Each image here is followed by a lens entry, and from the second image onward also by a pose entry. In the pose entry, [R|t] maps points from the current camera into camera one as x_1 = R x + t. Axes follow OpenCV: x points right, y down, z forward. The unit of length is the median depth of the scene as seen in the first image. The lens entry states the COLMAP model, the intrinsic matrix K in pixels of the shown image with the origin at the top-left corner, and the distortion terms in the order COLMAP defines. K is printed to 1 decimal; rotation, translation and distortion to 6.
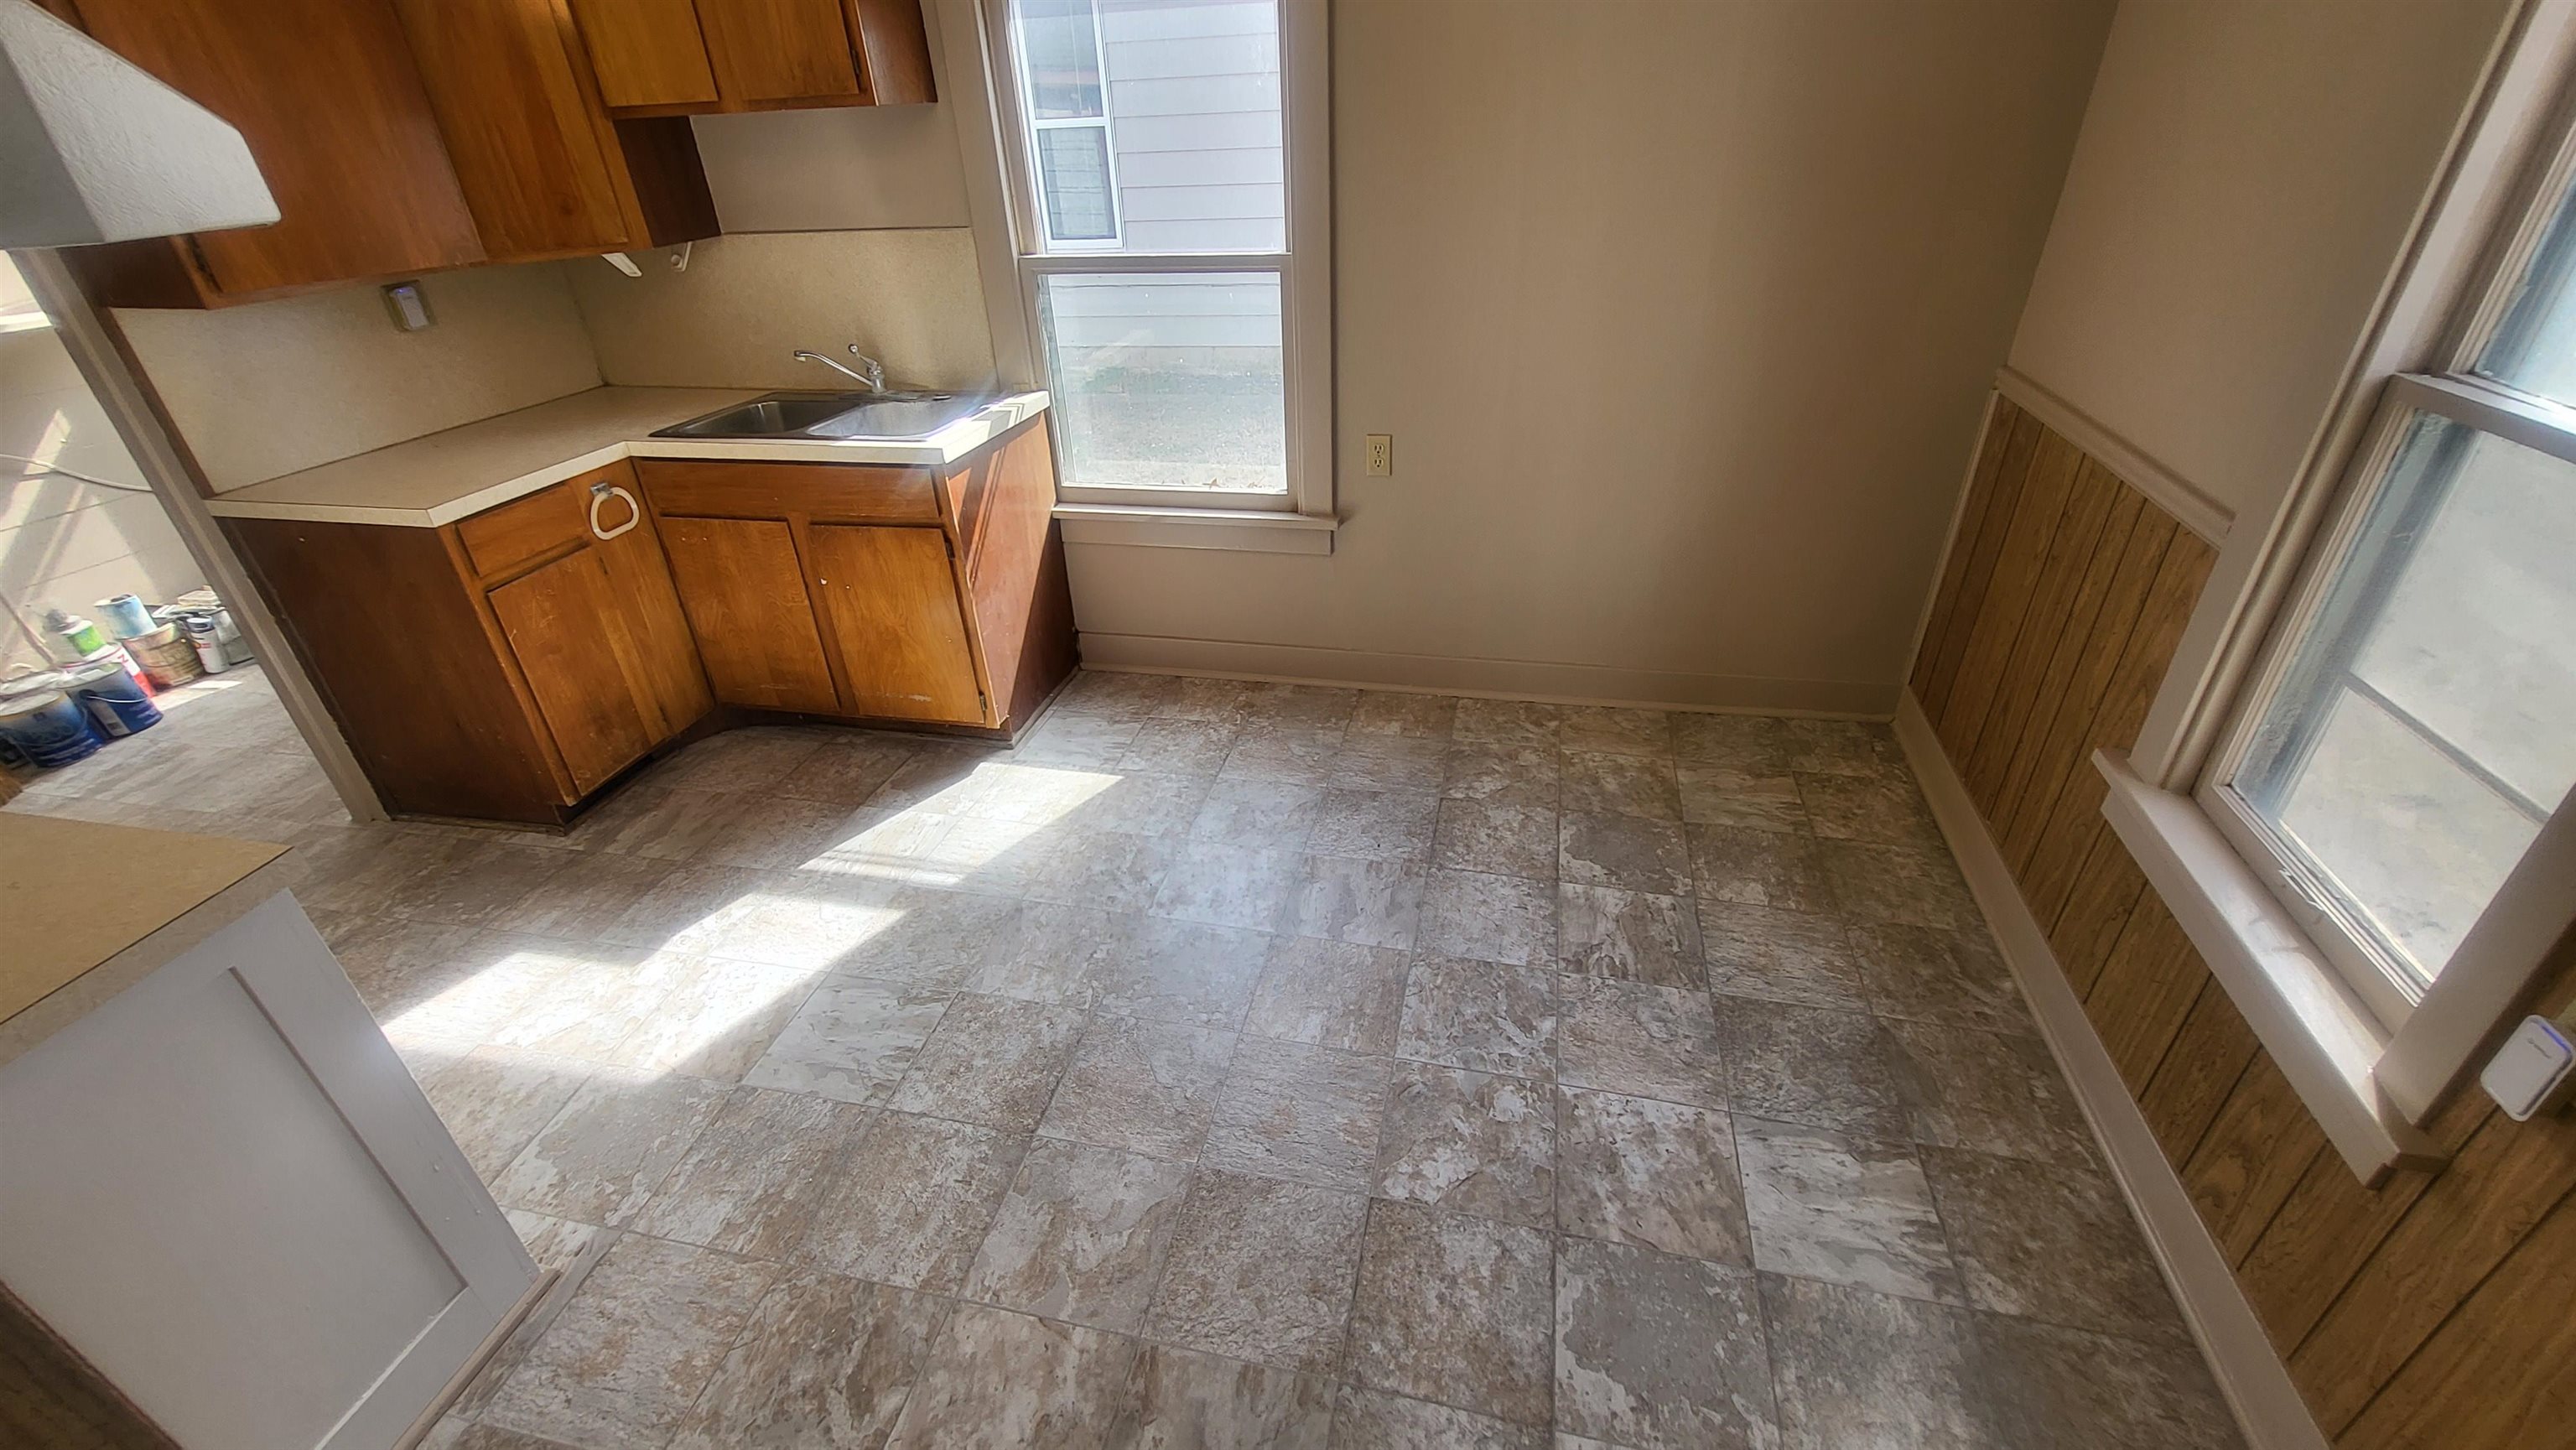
lens RADIAL K [[1041.5, 0, 1288.0], [0, 1041.5, 725.0], [0, 0, 1]] dist [0.000965, -0.000424]
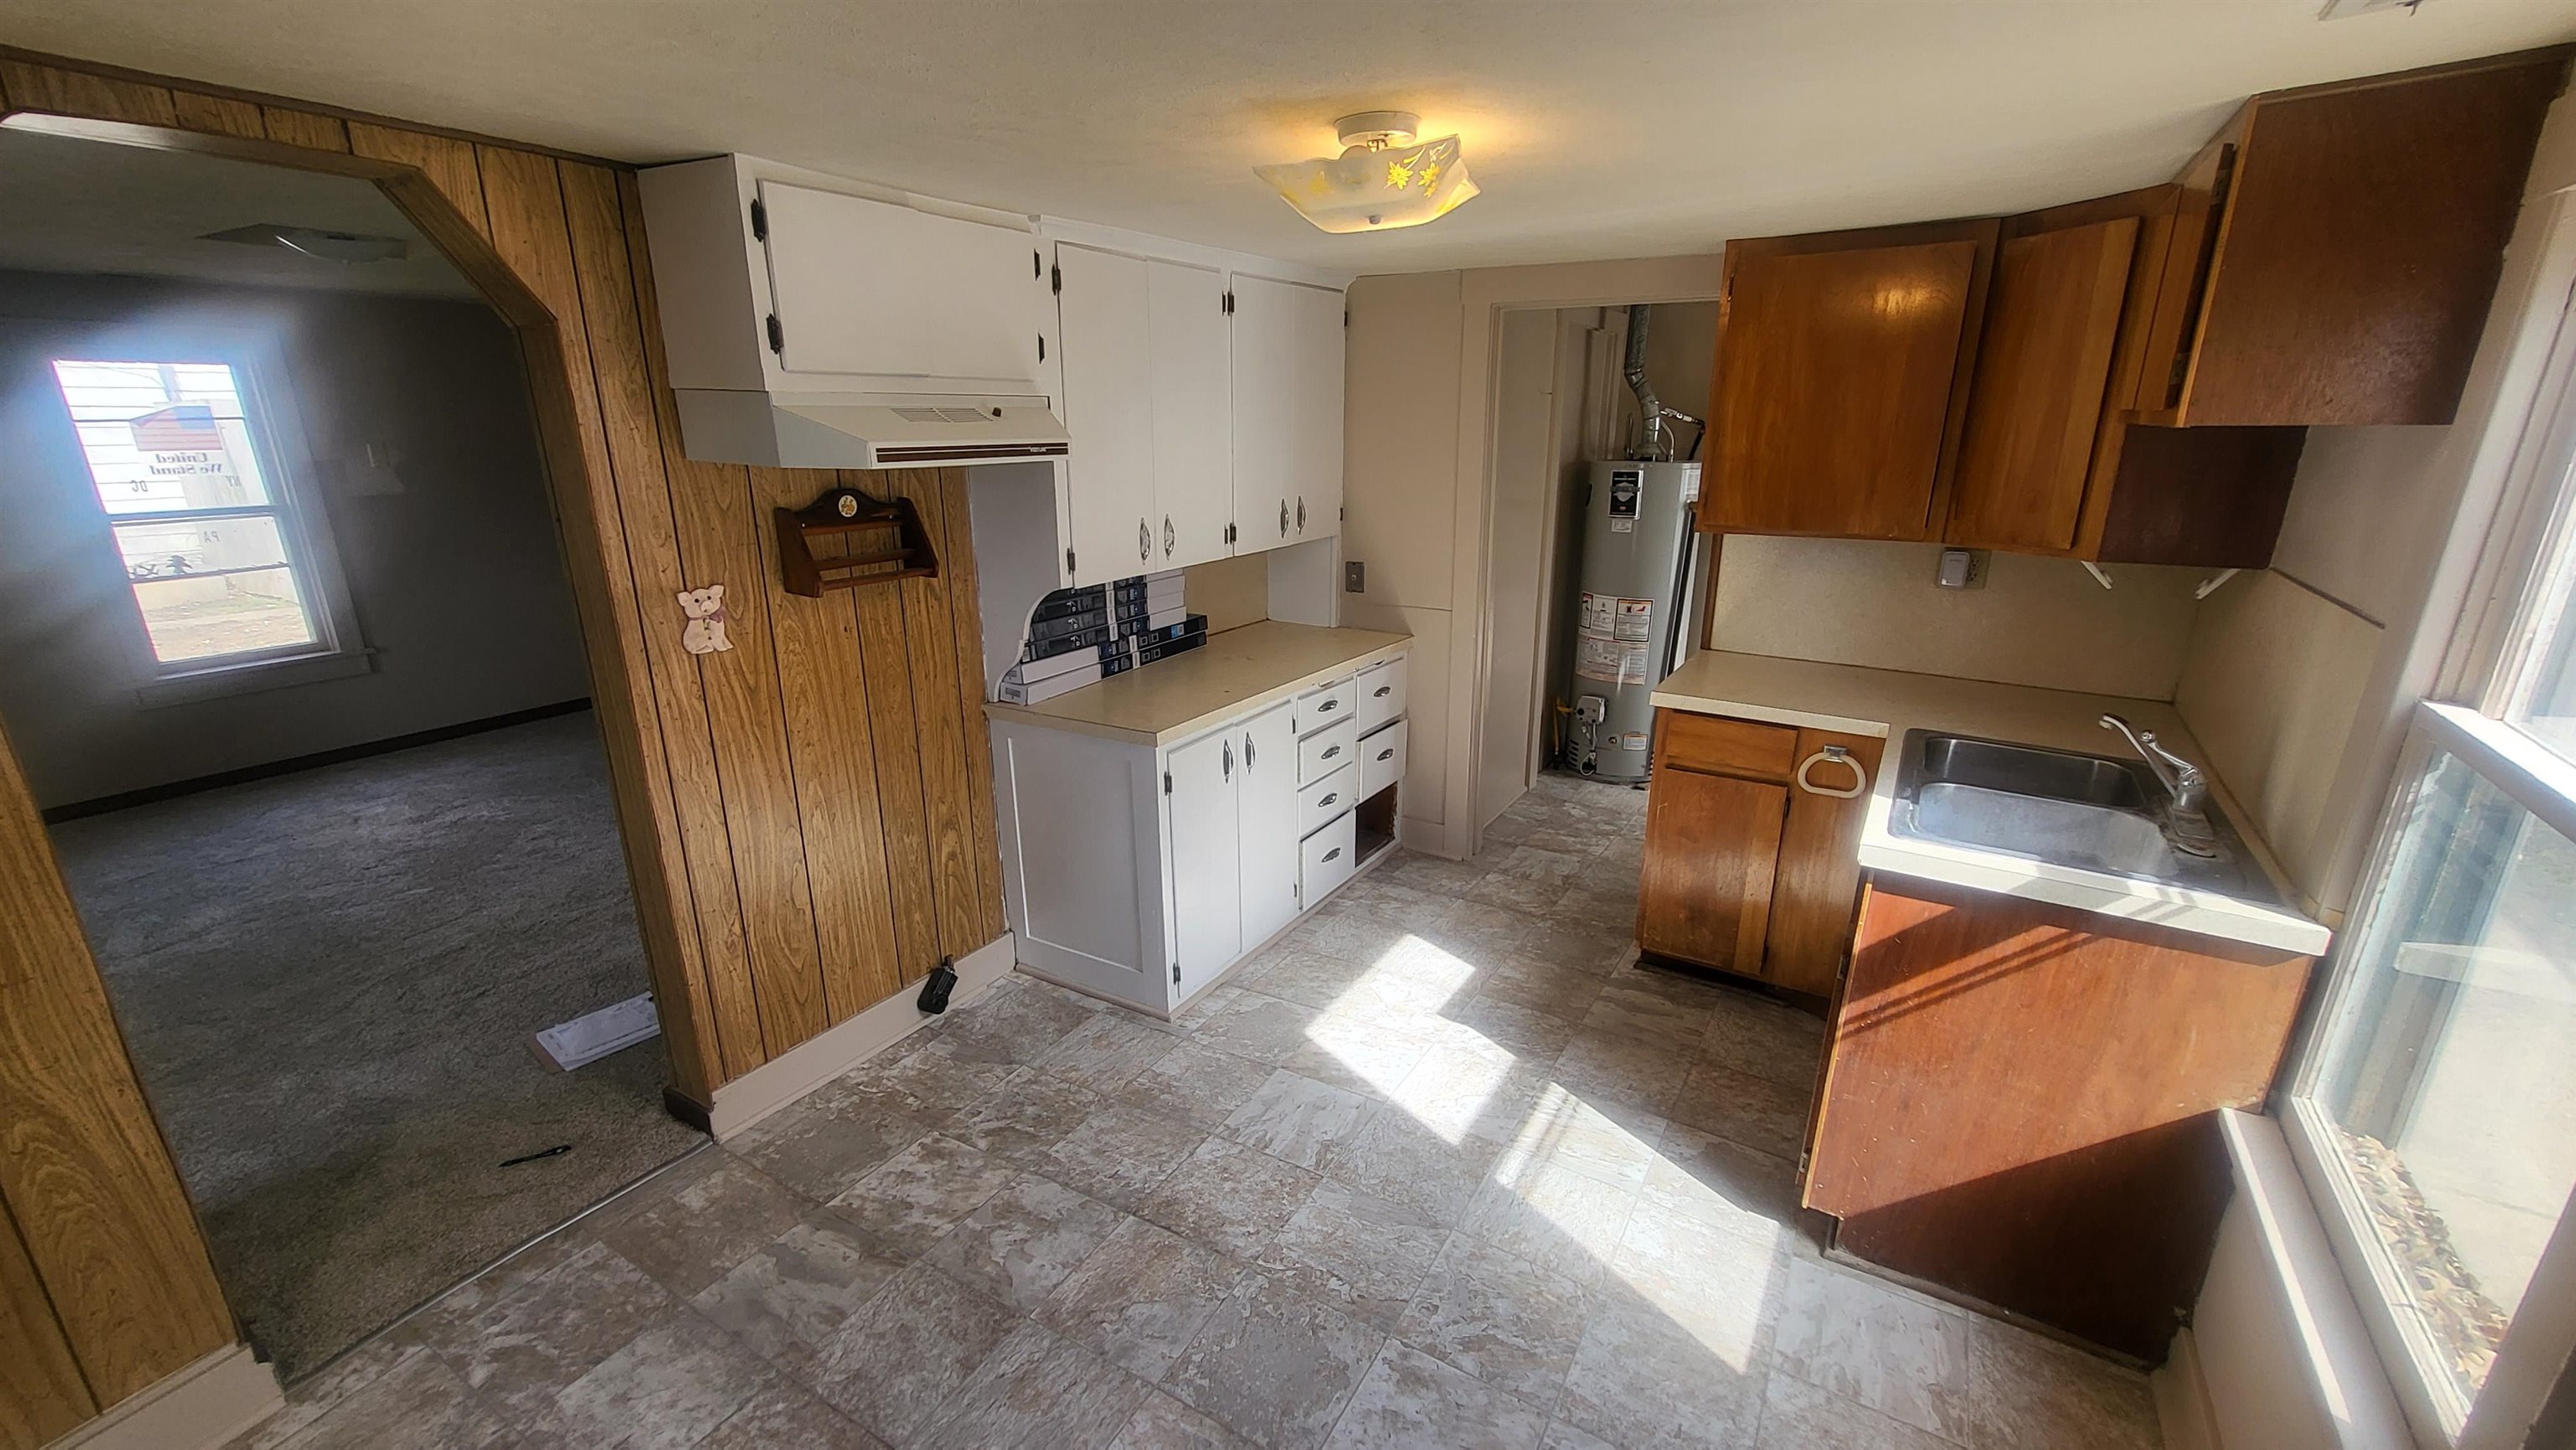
lens RADIAL K [[1041.5, 0, 1288.0], [0, 1041.5, 725.0], [0, 0, 1]] dist [0.000965, -0.000424]
pose [[-0.299328, 0.310461, -0.902229, 0.445662], [-0.475350, 0.771363, 0.423134, -0.464129], [0.827312, 0.555530, -0.083313, 0.694144]]
